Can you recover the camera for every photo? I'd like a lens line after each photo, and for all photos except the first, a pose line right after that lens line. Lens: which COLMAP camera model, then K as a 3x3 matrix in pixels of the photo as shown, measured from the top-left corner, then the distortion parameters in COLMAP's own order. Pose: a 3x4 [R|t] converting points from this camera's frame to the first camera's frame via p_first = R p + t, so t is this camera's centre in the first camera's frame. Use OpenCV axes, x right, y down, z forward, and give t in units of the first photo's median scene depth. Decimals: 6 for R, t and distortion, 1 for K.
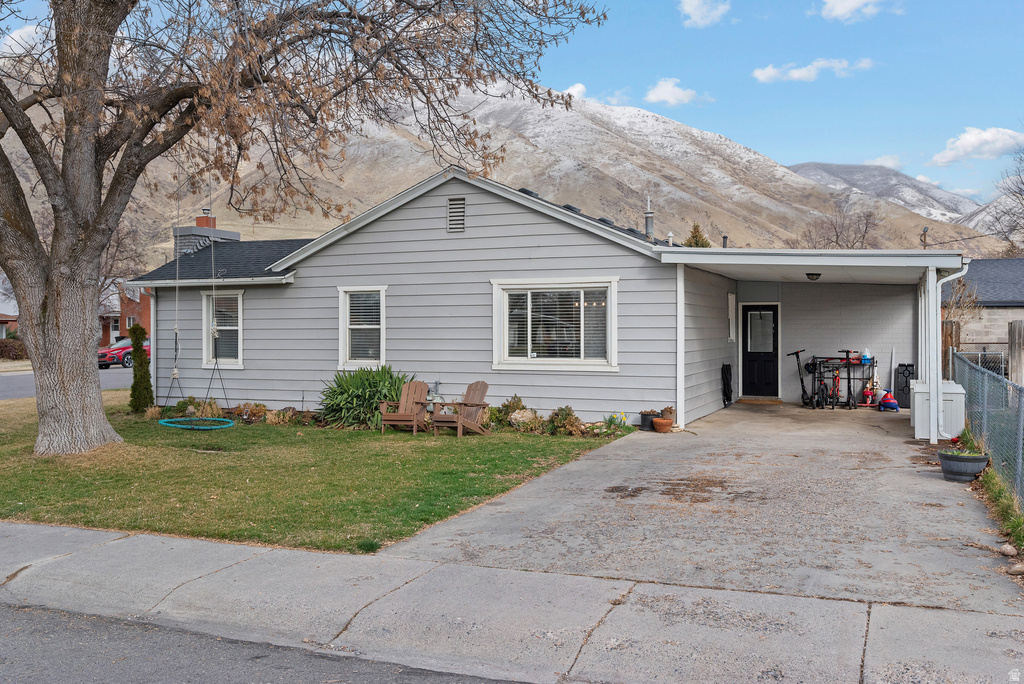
lens RADIAL K [[880.2, 0, 512.0], [0, 880.2, 342.0], [0, 0, 1]] dist [0.001696, -0.001164]
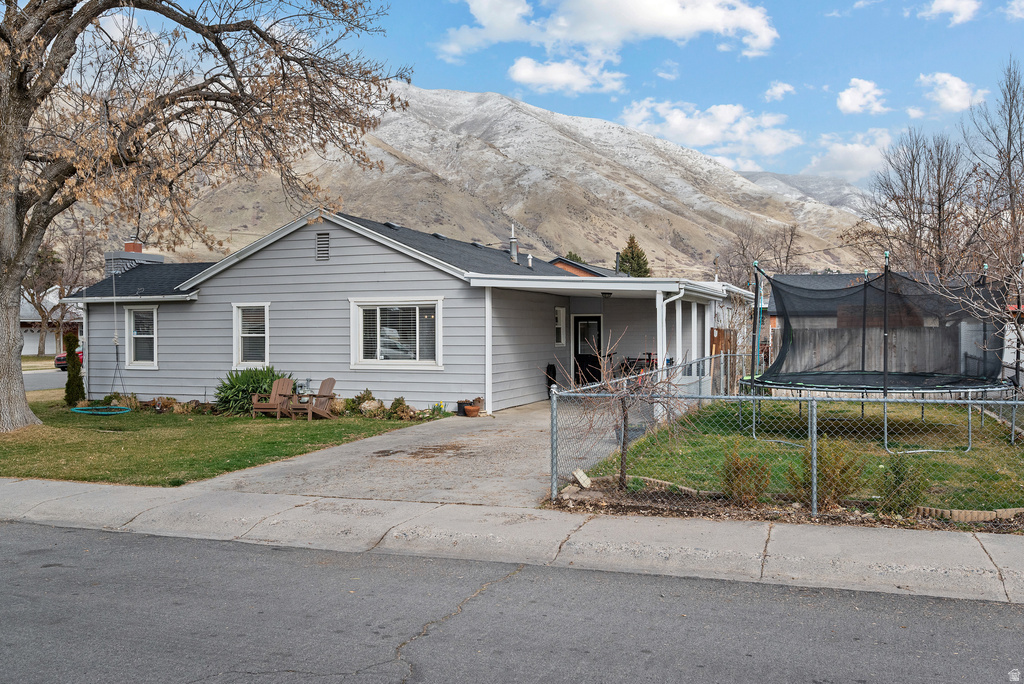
lens RADIAL K [[851.0, 0, 513.1], [0, 851.0, 348.7], [0, 0, 1]] dist [0.001620, 0.003701]
pose [[0.999538, -0.002700, 0.030262, 0.165943], [0.002546, 0.999984, 0.005122, -0.003369], [-0.030275, -0.005042, 0.999529, -0.218321]]
